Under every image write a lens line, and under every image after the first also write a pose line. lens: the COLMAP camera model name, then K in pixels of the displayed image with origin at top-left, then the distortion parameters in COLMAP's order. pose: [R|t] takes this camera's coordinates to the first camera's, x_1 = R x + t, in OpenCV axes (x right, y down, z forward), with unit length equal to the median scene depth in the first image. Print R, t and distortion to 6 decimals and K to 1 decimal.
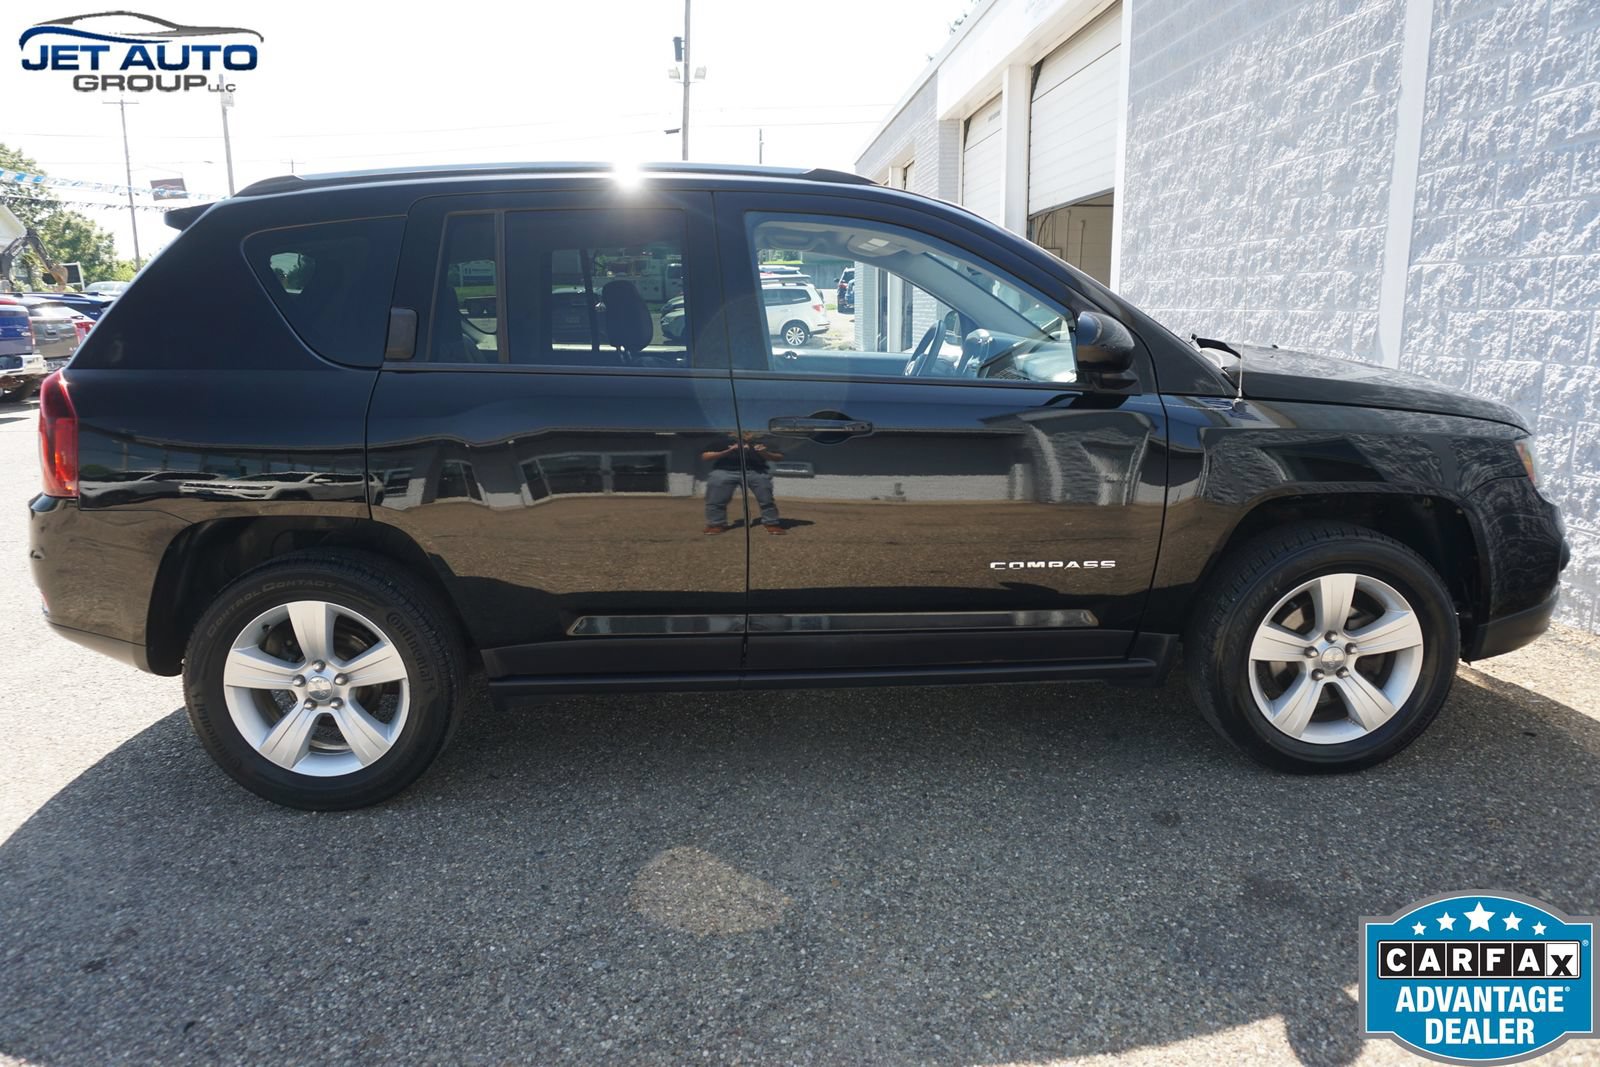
lens RADIAL K [[1069.3, 0, 800.1], [0, 1069.3, 532.9], [0, 0, 1]] dist [-0.039281, 0.028741]
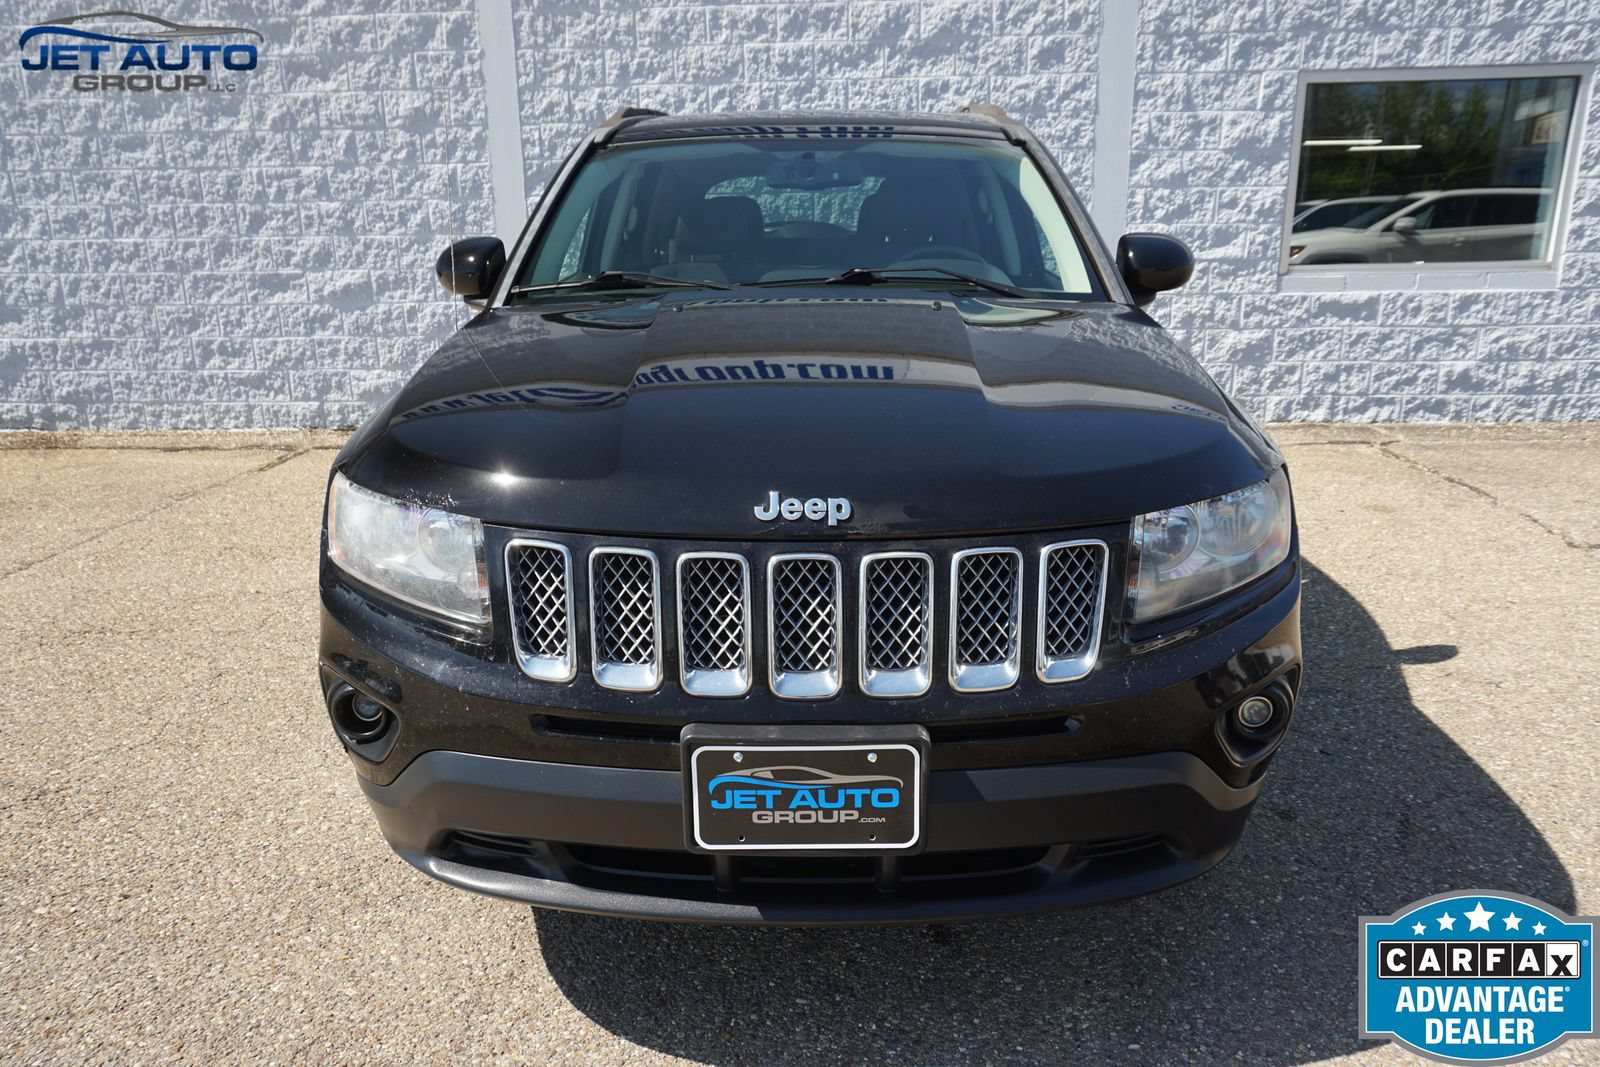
lens RADIAL K [[1069.3, 0, 797.7], [0, 1069.3, 536.3], [0, 0, 1]] dist [-0.039281, 0.028741]
pose [[0.104898, -0.273039, 0.956267, -0.861511], [0.215965, 0.944879, 0.246097, -0.128649], [-0.970750, 0.180705, 0.158083, 0.641602]]
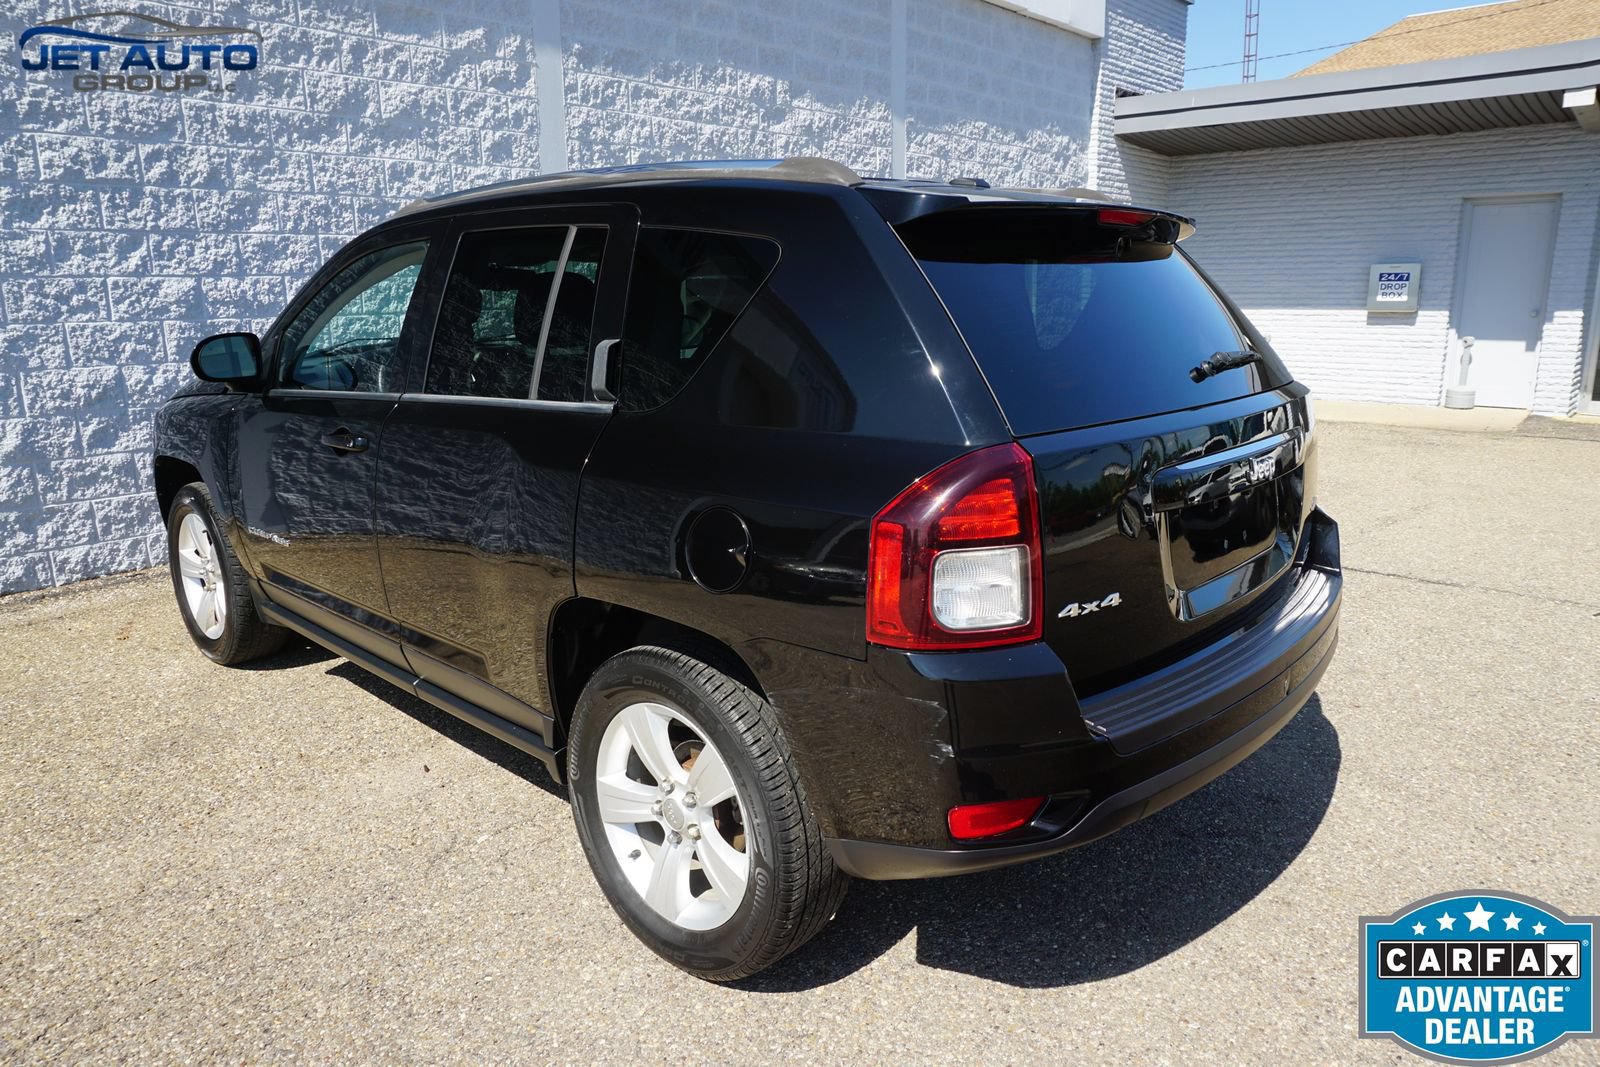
lens RADIAL K [[1069.3, 0, 789.3], [0, 1069.3, 534.9], [0, 0, 1]] dist [-0.039281, 0.028741]
pose [[-0.707791, -0.137072, 0.692996, -0.674416], [0.165777, 0.921371, 0.351560, -0.273581], [-0.686695, 0.363713, -0.629414, 1.272236]]
